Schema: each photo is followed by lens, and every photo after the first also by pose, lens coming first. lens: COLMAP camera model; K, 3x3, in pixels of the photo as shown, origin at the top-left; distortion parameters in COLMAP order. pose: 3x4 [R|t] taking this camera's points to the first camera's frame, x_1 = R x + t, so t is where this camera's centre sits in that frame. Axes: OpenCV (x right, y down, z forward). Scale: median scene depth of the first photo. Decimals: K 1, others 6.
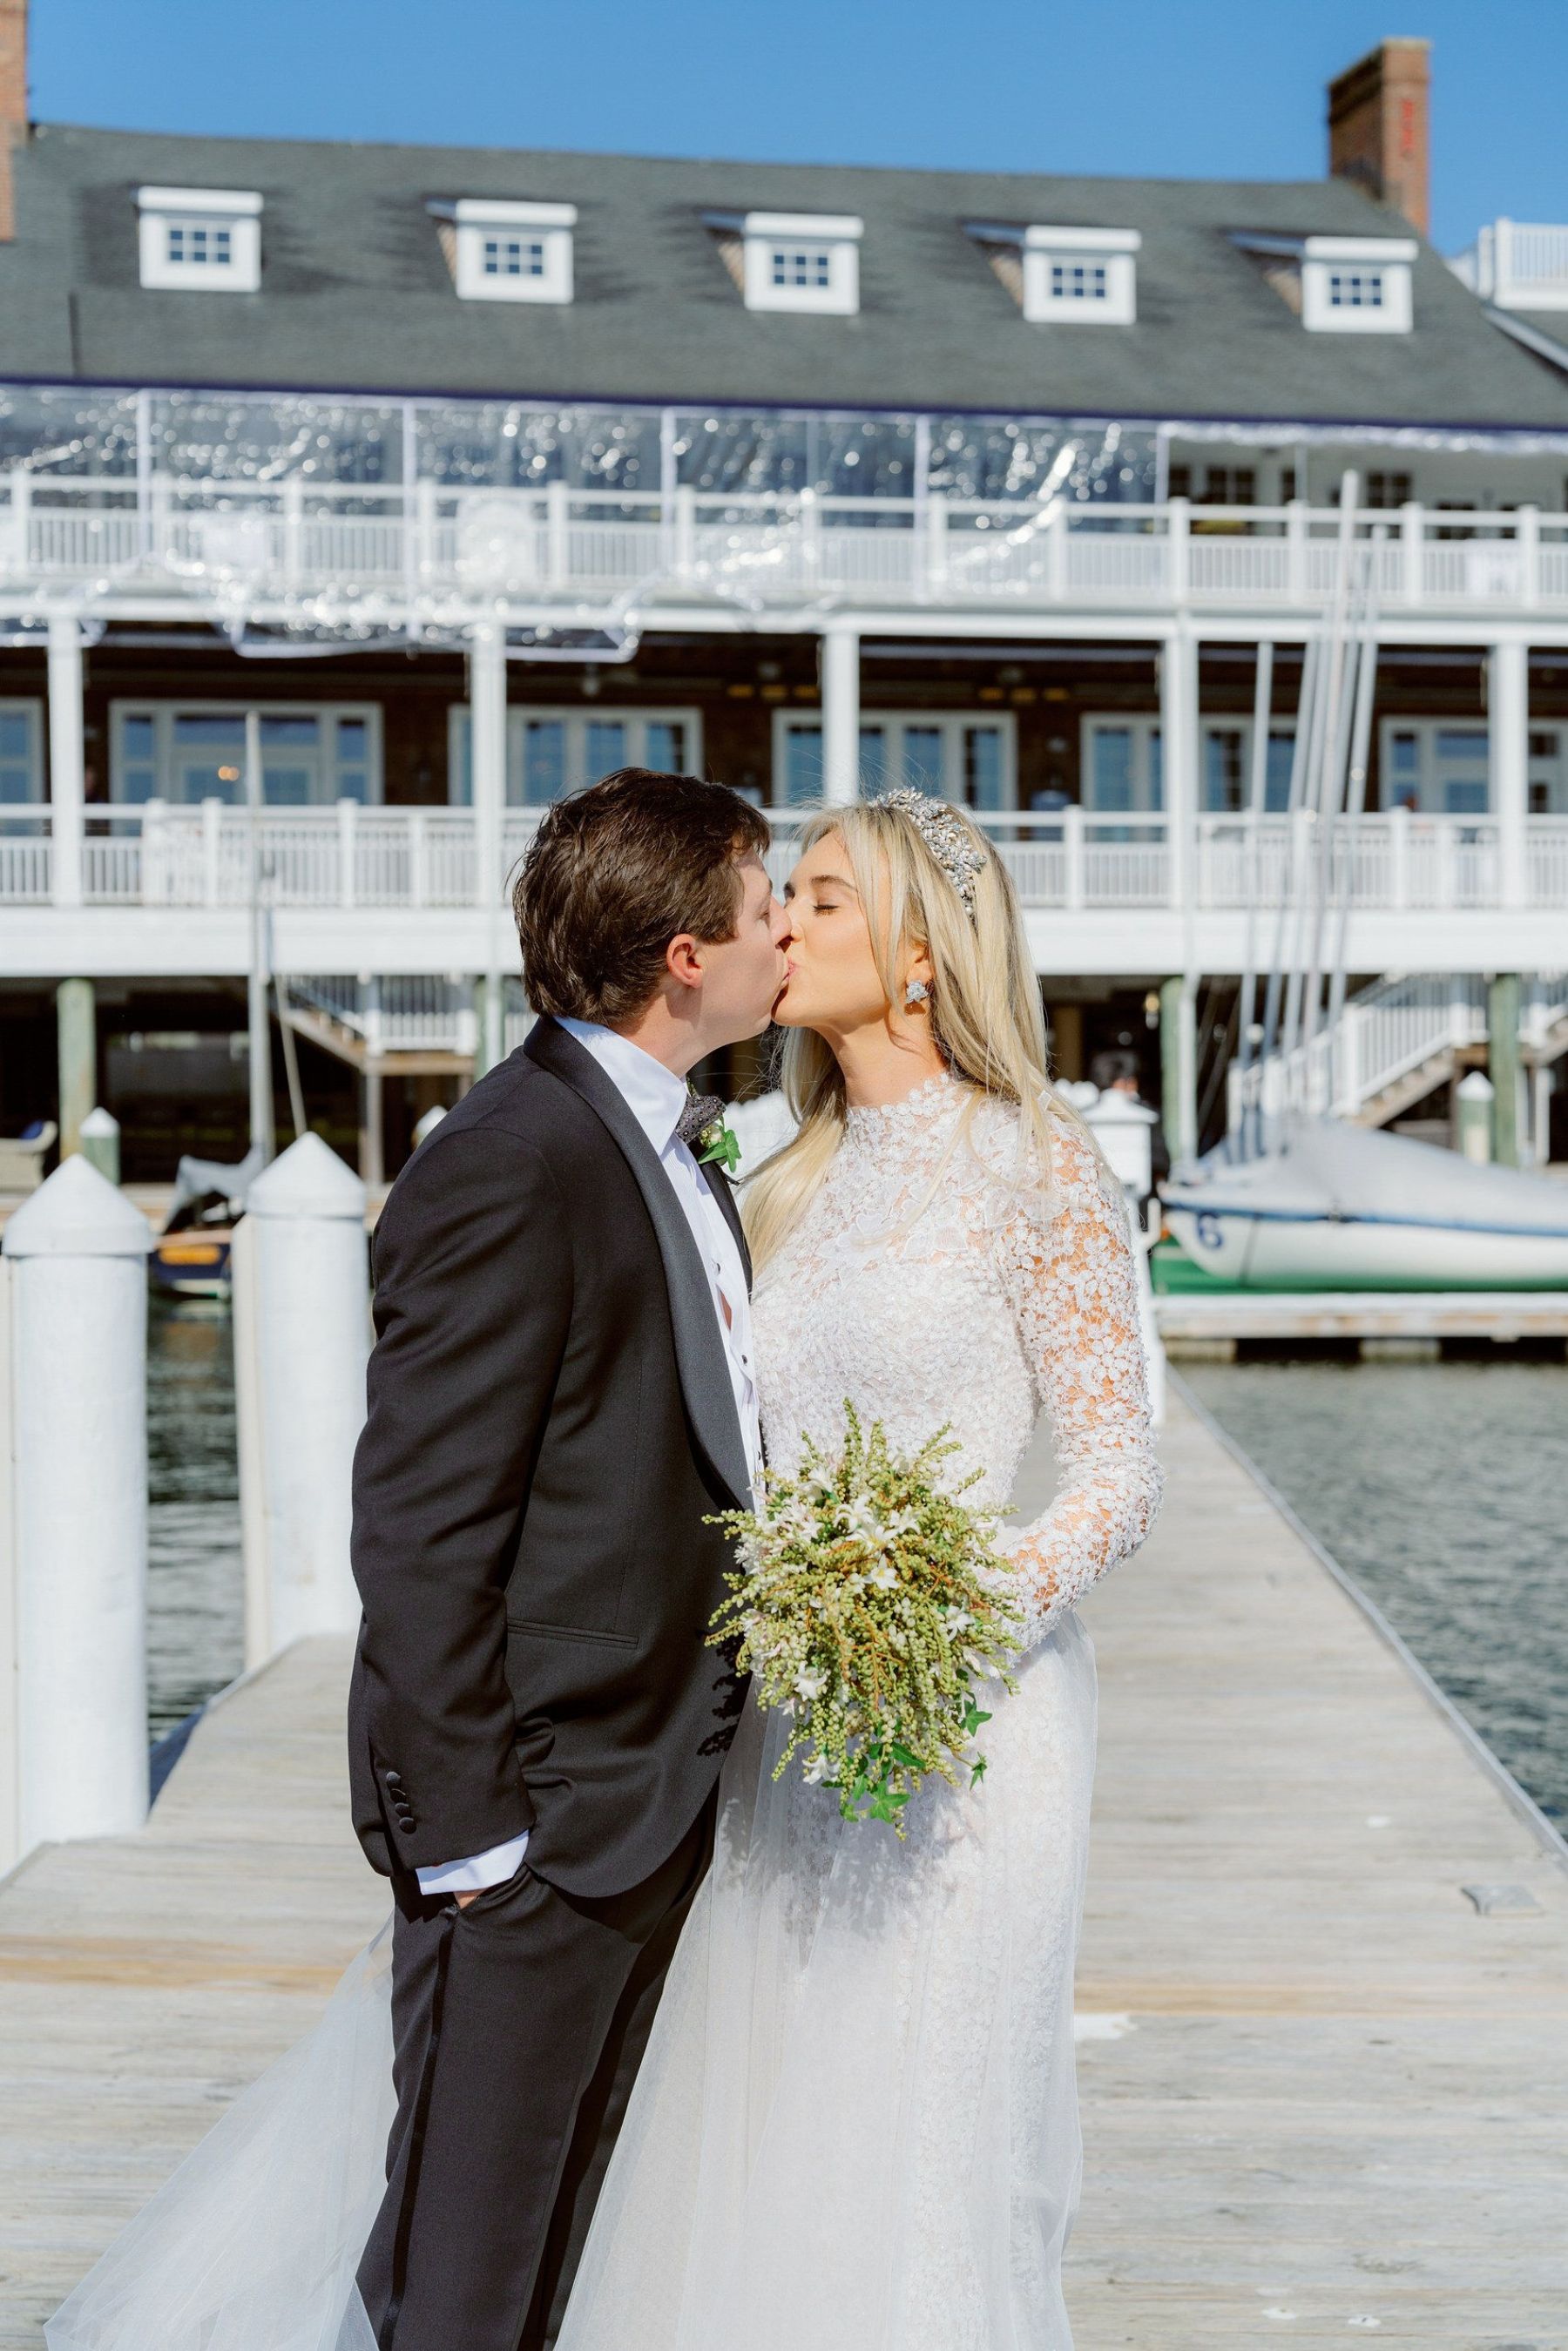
lens RADIAL K [[4370.6, 0, 784.0], [0, 4370.6, 1175.5], [0, 0, 1]] dist [-0.255218, -0.045829]
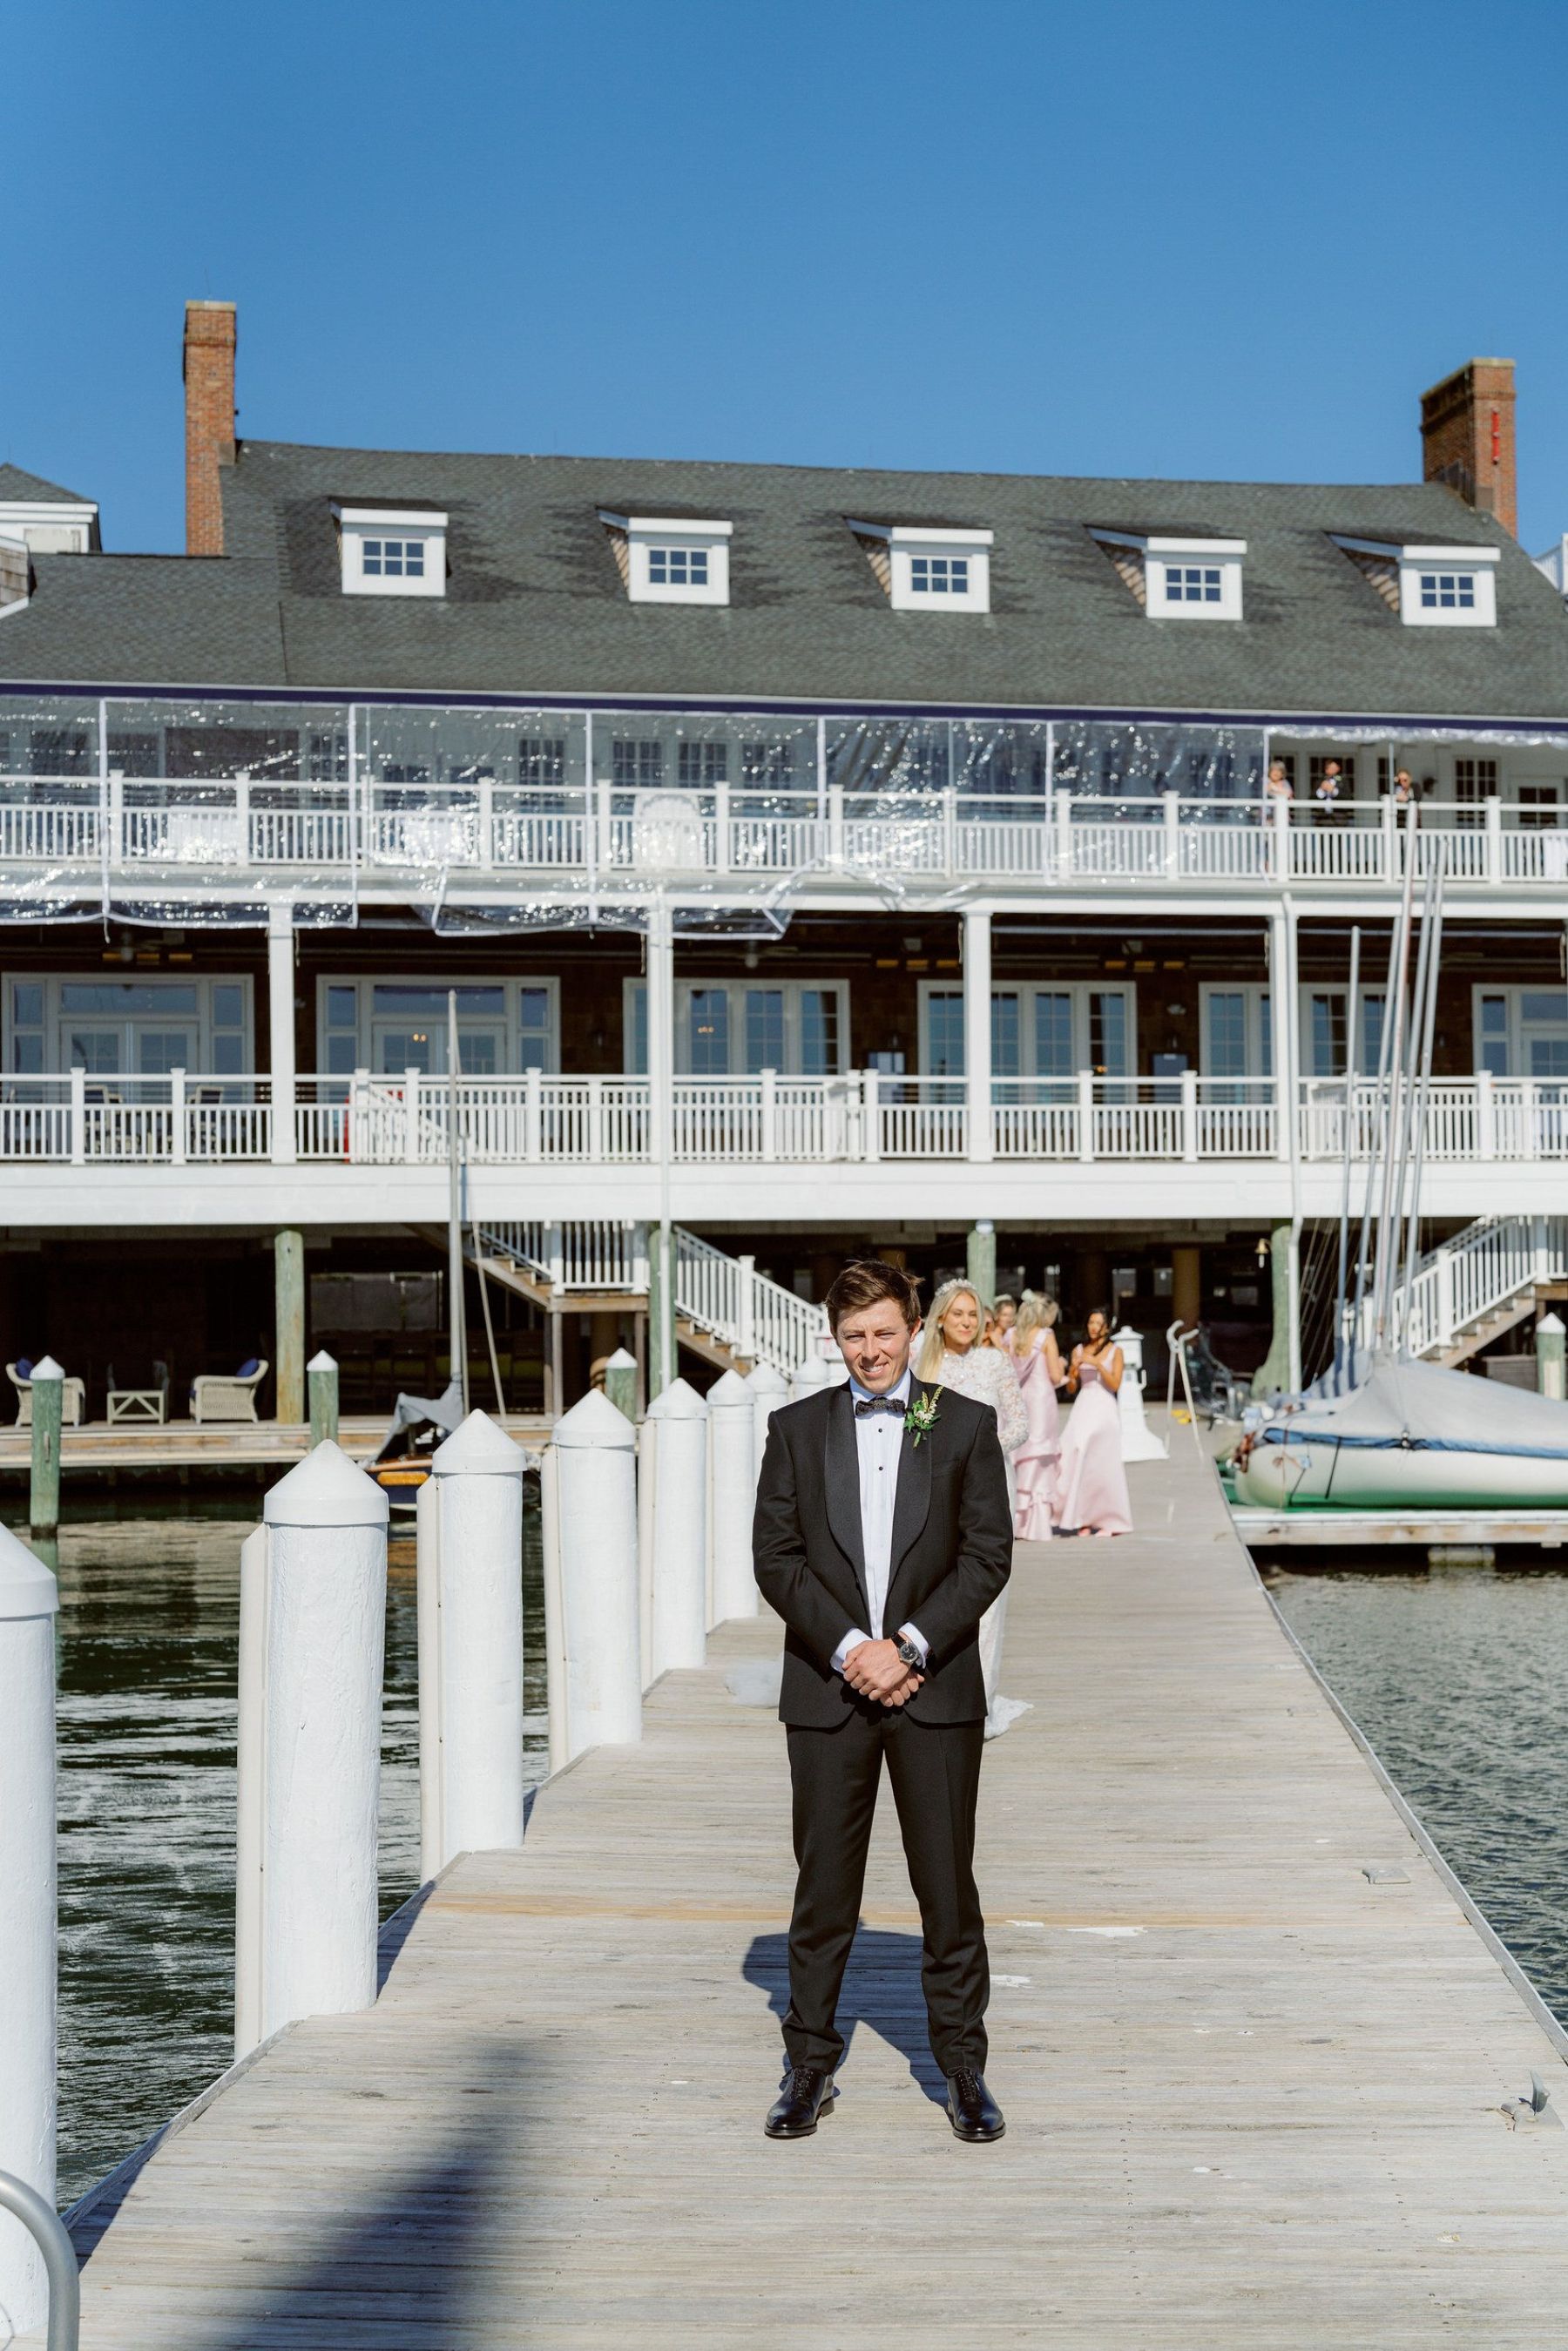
lens RADIAL K [[4370.6, 0, 784.0], [0, 4370.6, 1175.5], [0, 0, 1]] dist [-0.255218, -0.045829]
pose [[0.999484, -0.002487, -0.032026, -0.000811], [0.000851, 0.998699, -0.050990, -0.001678], [0.032111, 0.050936, 0.998186, -0.104017]]
